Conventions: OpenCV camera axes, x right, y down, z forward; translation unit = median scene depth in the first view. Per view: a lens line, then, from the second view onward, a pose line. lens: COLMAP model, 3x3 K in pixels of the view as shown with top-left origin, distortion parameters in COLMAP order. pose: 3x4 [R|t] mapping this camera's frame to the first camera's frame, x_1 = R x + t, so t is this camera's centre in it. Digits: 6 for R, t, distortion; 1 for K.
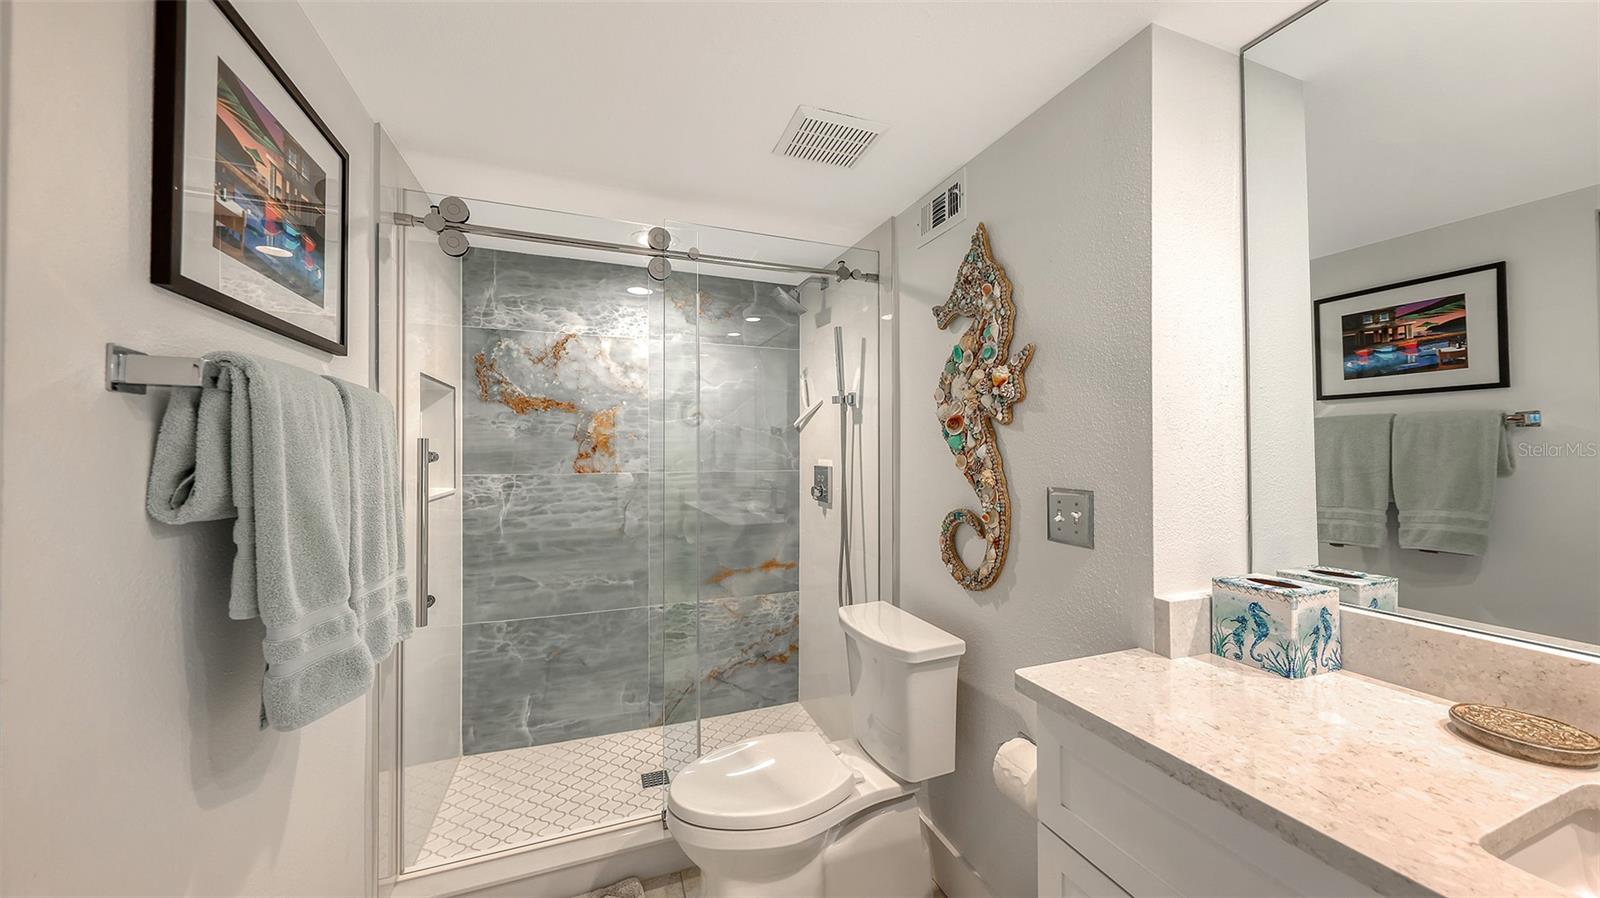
lens RADIAL K [[555.4, 0, 797.3], [0, 555.4, 444.1], [0, 0, 1]] dist [0.000365, -0.000037]
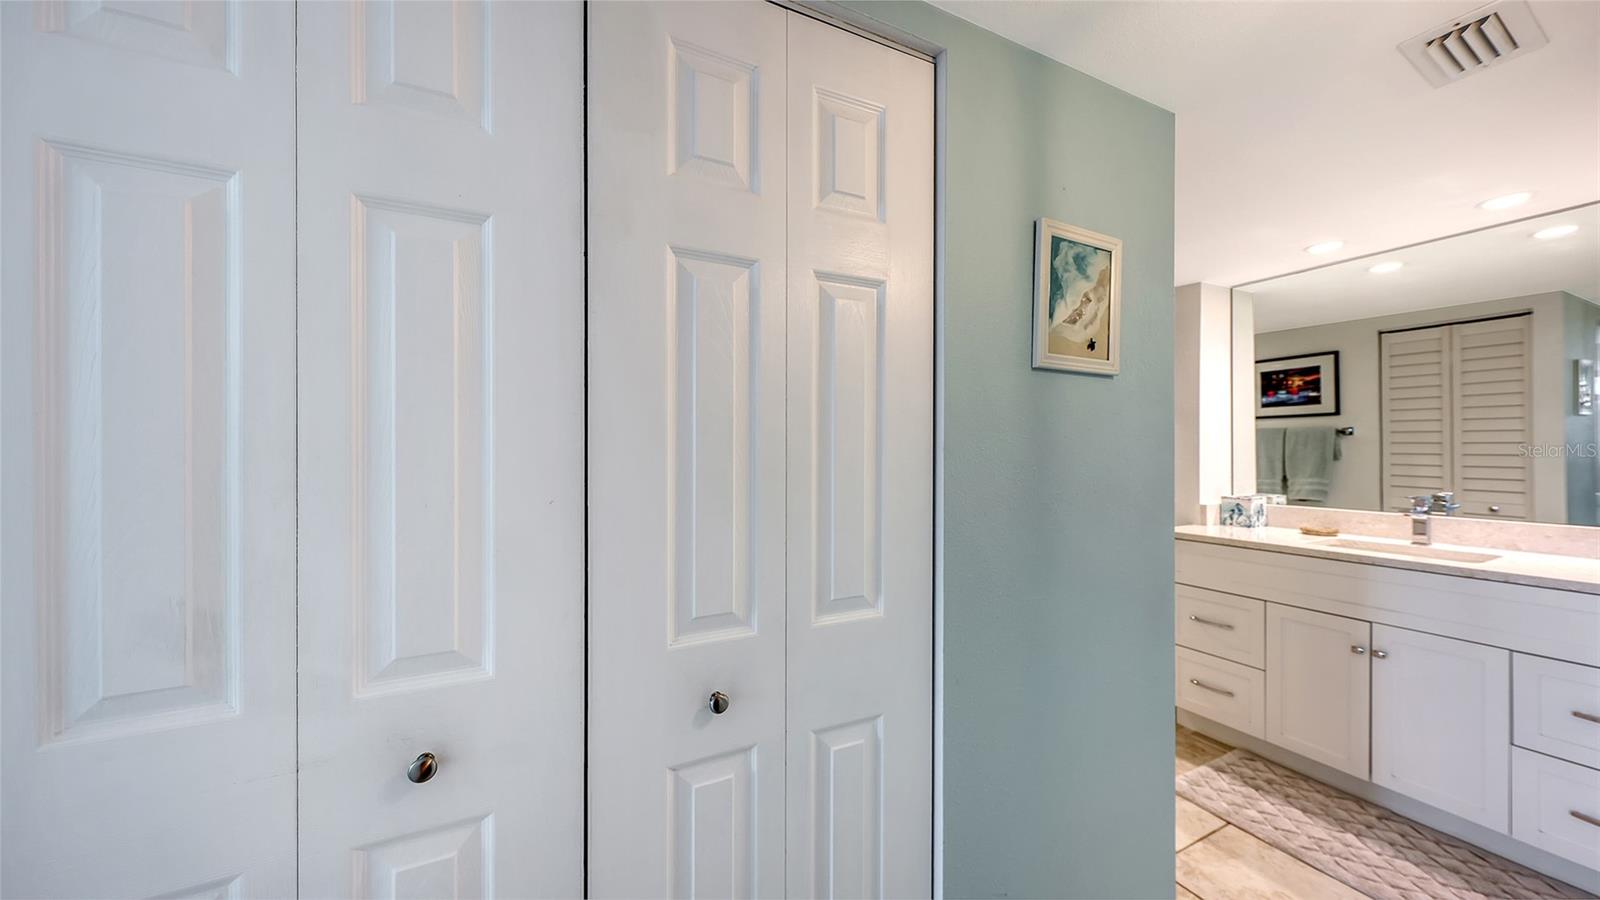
lens RADIAL K [[555.4, 0, 797.3], [0, 555.4, 445.1], [0, 0, 1]] dist [0.000365, -0.000037]
pose [[0.995290, 0.000887, 0.096938, -0.819713], [-0.001876, 0.999947, 0.010105, -0.011946], [-0.096924, -0.010240, 0.995239, -0.772621]]
